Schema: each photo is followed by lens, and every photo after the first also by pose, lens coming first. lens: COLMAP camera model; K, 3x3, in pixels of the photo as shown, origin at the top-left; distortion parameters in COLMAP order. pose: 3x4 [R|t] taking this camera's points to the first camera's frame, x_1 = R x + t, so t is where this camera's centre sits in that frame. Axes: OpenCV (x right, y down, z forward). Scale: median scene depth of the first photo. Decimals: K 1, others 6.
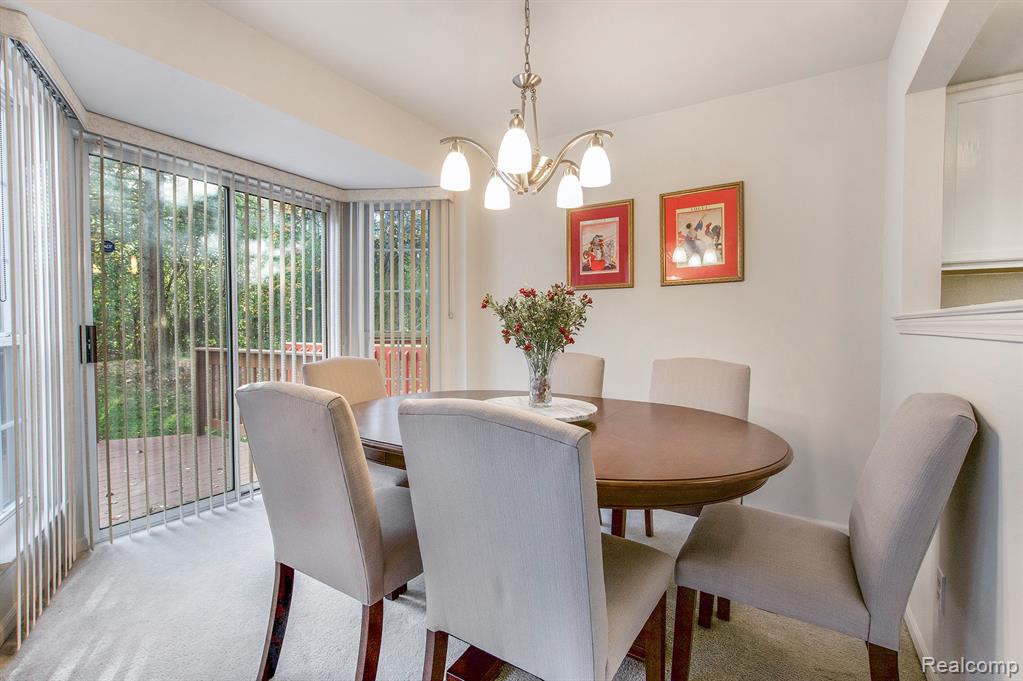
lens RADIAL K [[467.8, 0, 506.2], [0, 467.8, 338.0], [0, 0, 1]] dist [-0.005106, 0.000690]
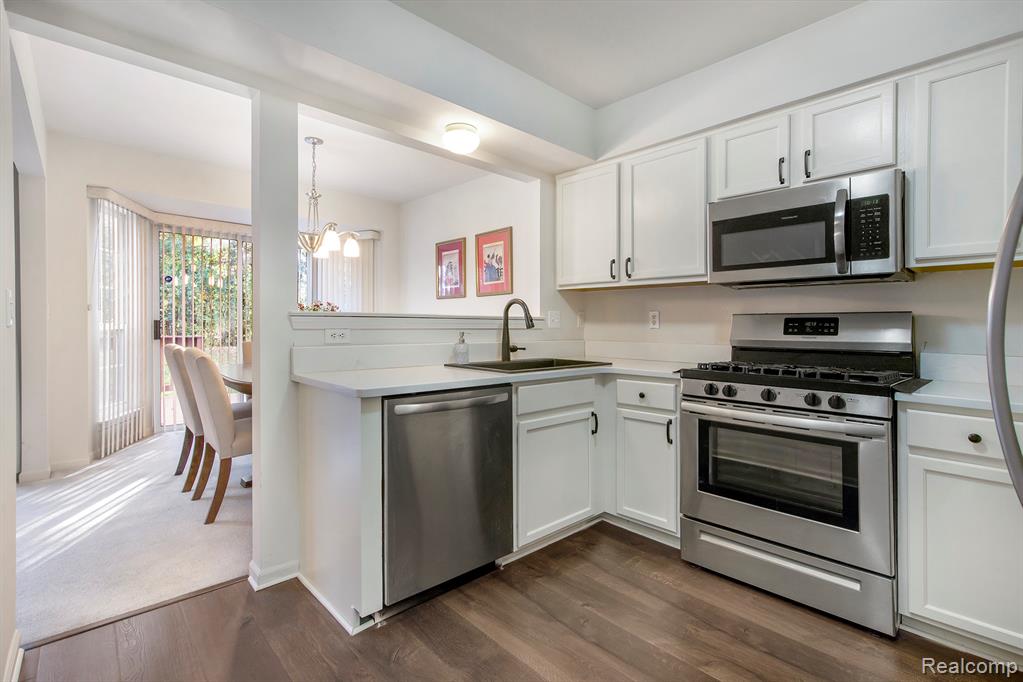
lens RADIAL K [[467.8, 0, 511.8], [0, 467.8, 335.7], [0, 0, 1]] dist [-0.005106, 0.000690]
pose [[0.969831, 0.011602, -0.243502, 0.848712], [-0.010930, 0.999932, 0.004110, 0.004766], [0.243534, -0.001325, 0.969892, -0.426560]]
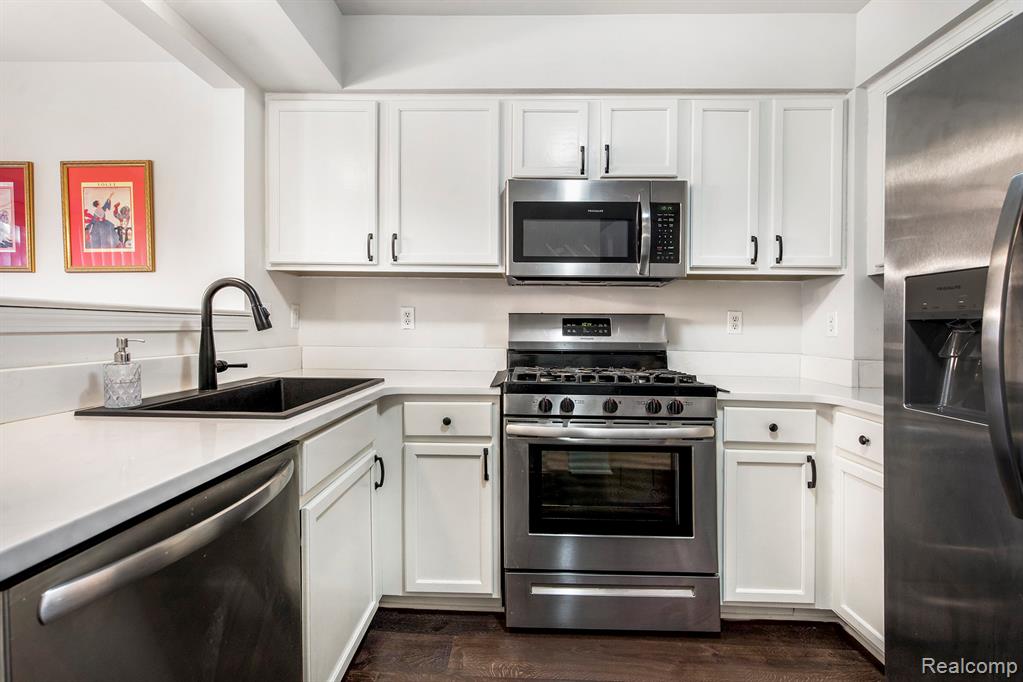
lens RADIAL K [[467.8, 0, 504.4], [0, 467.8, 330.7], [0, 0, 1]] dist [-0.005106, 0.000690]
pose [[0.859694, 0.004867, 0.510787, 0.616419], [-0.001323, 0.999972, -0.007300, -0.002206], [-0.510808, 0.005600, 0.859676, -0.115218]]
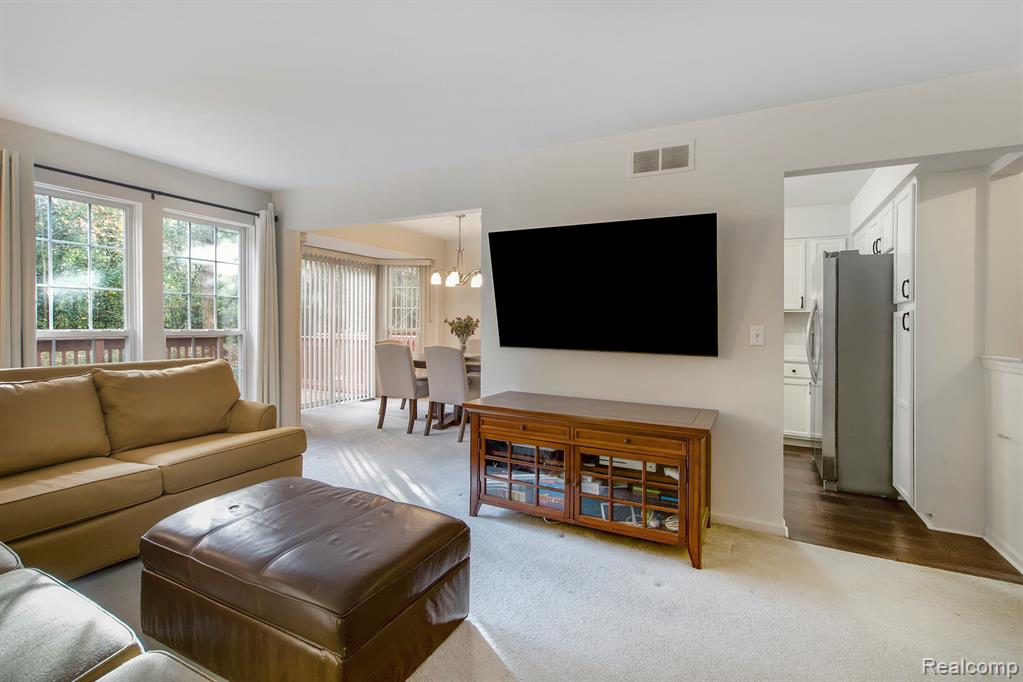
lens RADIAL K [[467.8, 0, 511.8], [0, 467.8, 335.9], [0, 0, 1]] dist [-0.005106, 0.000690]
pose [[0.997152, 0.008641, 0.074917, 0.105152], [-0.009004, 0.999949, 0.004518, 0.003869], [-0.074874, -0.005179, 0.997180, -1.379461]]
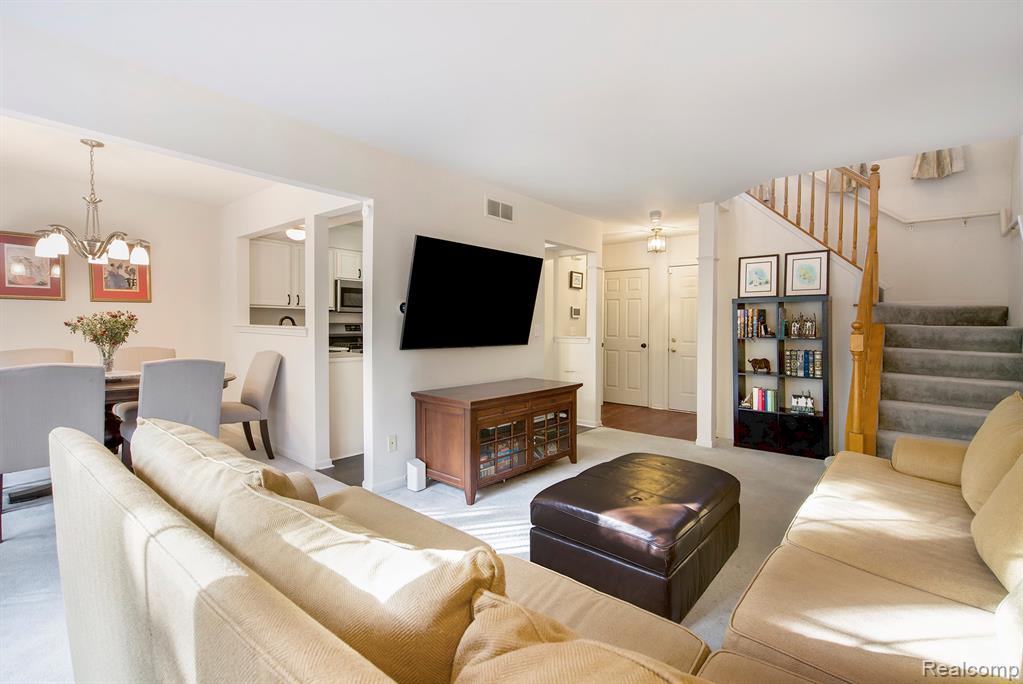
lens RADIAL K [[467.8, 0, 506.9], [0, 467.8, 337.0], [0, 0, 1]] dist [-0.005106, 0.000690]
pose [[0.150918, -0.030484, 0.988076, -1.008110], [0.010446, 0.999518, 0.029242, -0.028299], [-0.988491, 0.005909, 0.151164, -0.579542]]
